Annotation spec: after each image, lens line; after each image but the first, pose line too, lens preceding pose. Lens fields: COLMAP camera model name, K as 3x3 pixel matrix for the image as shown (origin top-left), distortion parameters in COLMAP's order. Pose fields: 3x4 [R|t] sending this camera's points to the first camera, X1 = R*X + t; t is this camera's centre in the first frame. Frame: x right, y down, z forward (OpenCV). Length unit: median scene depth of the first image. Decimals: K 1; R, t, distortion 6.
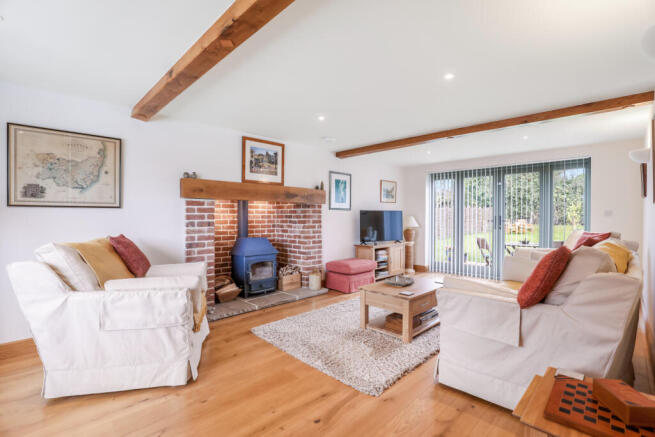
lens RADIAL K [[302.5, 0, 329.4], [0, 302.5, 222.5], [0, 0, 1]] dist [-0.022153, 0.003283]
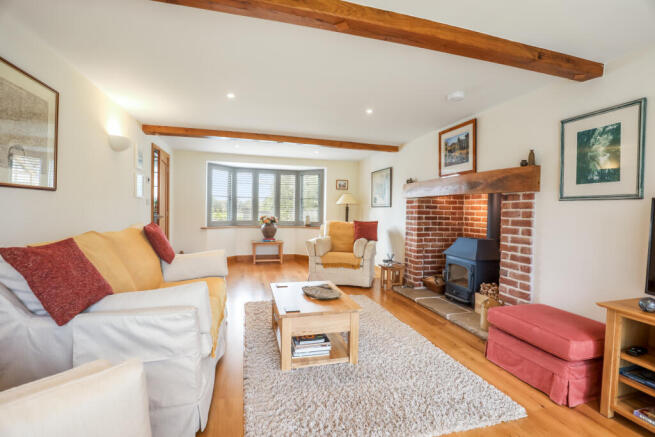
lens RADIAL K [[302.5, 0, 328.6], [0, 302.5, 213.2], [0, 0, 1]] dist [-0.022153, 0.003283]
pose [[-0.487863, 0.009744, -0.872866, 0.641813], [-0.021154, 0.999512, 0.022982, -0.027391], [0.872664, 0.029677, -0.487419, 0.974989]]
